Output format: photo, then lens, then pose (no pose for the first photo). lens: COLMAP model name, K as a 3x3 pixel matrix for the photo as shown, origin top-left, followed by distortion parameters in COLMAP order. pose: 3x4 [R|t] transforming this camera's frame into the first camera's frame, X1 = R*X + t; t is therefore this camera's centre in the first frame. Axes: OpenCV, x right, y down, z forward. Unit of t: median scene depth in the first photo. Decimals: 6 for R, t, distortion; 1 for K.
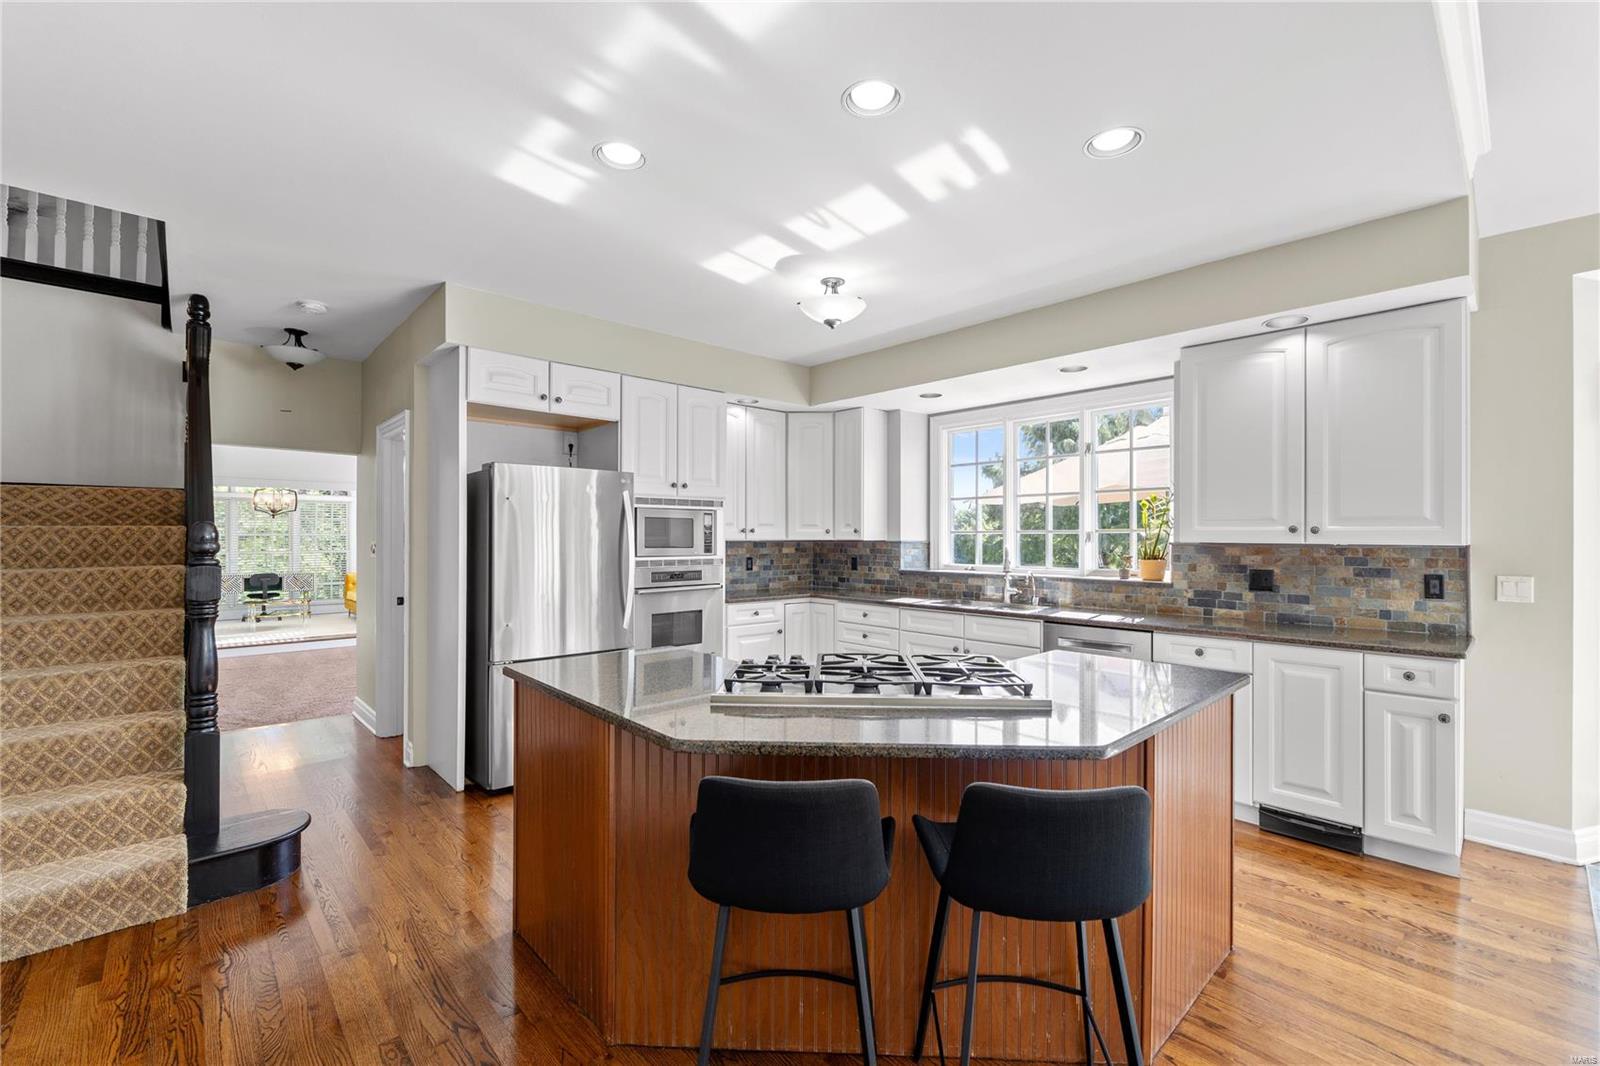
lens RADIAL K [[673.7, 0, 805.6], [0, 673.7, 536.6], [0, 0, 1]] dist [-0.010683, 0.001070]
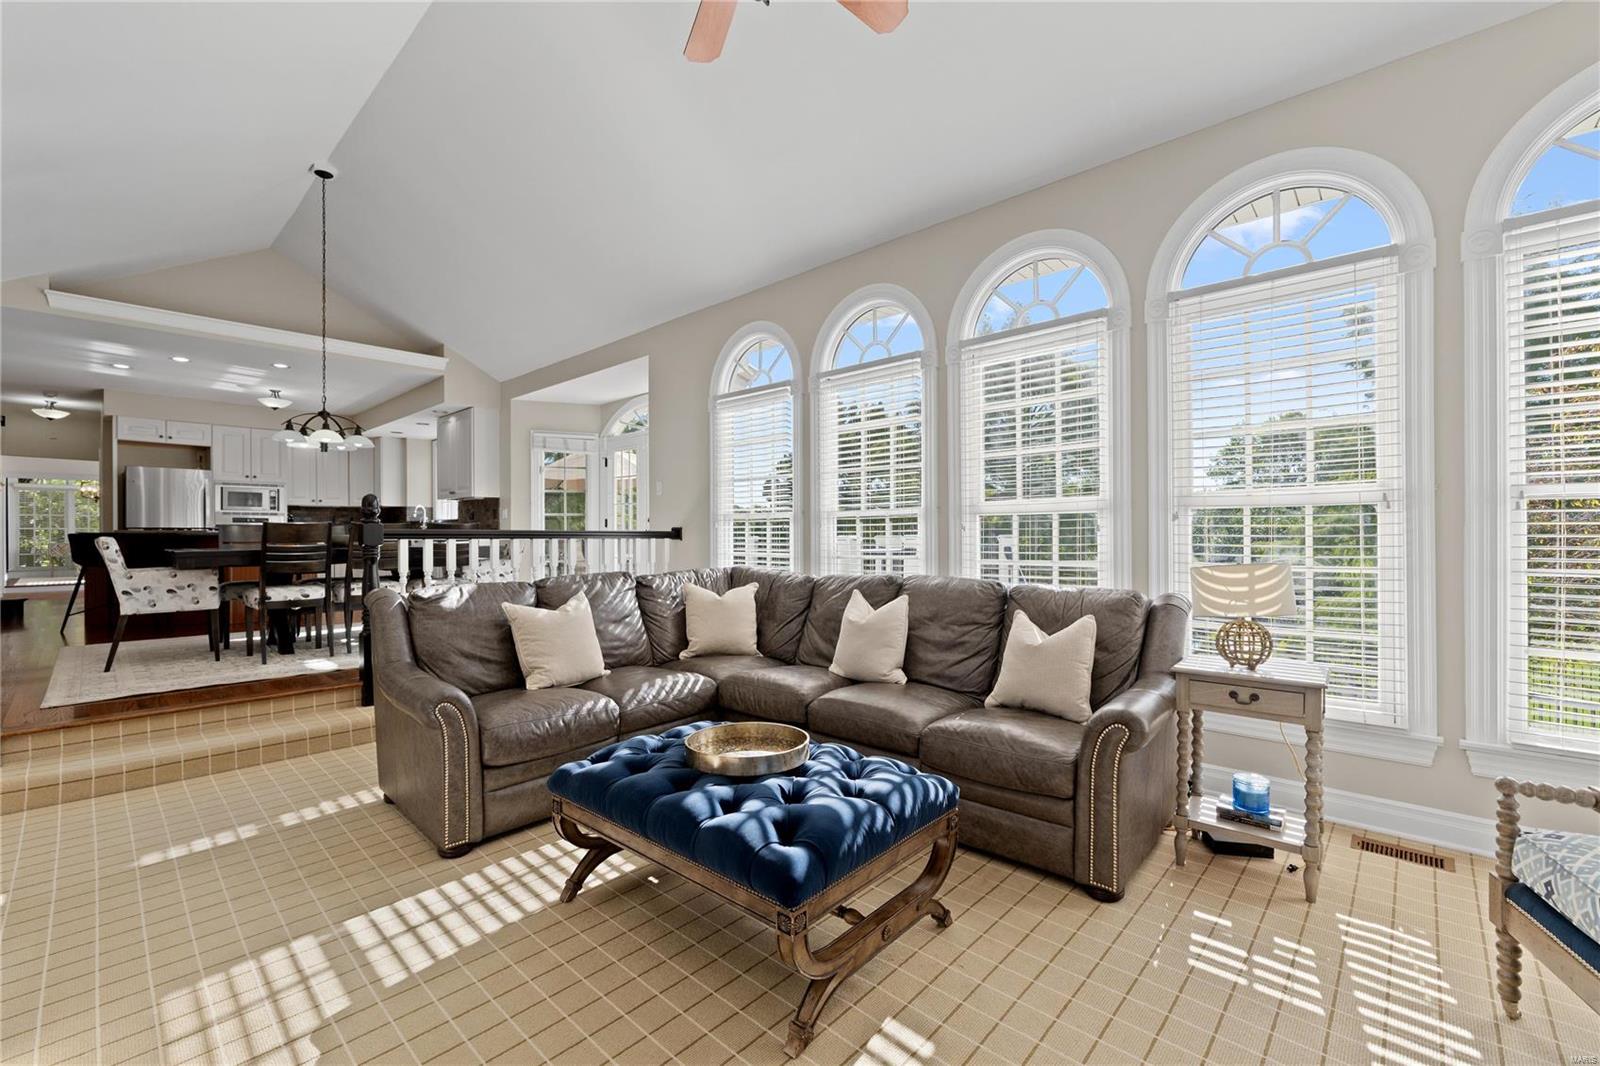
lens RADIAL K [[673.7, 0, 802.7], [0, 673.7, 548.0], [0, 0, 1]] dist [-0.010683, 0.001070]
pose [[0.996997, -0.005638, 0.077241, 1.418936], [0.004321, 0.999843, 0.017203, 0.122529], [-0.077326, -0.016818, 0.996864, -1.259216]]
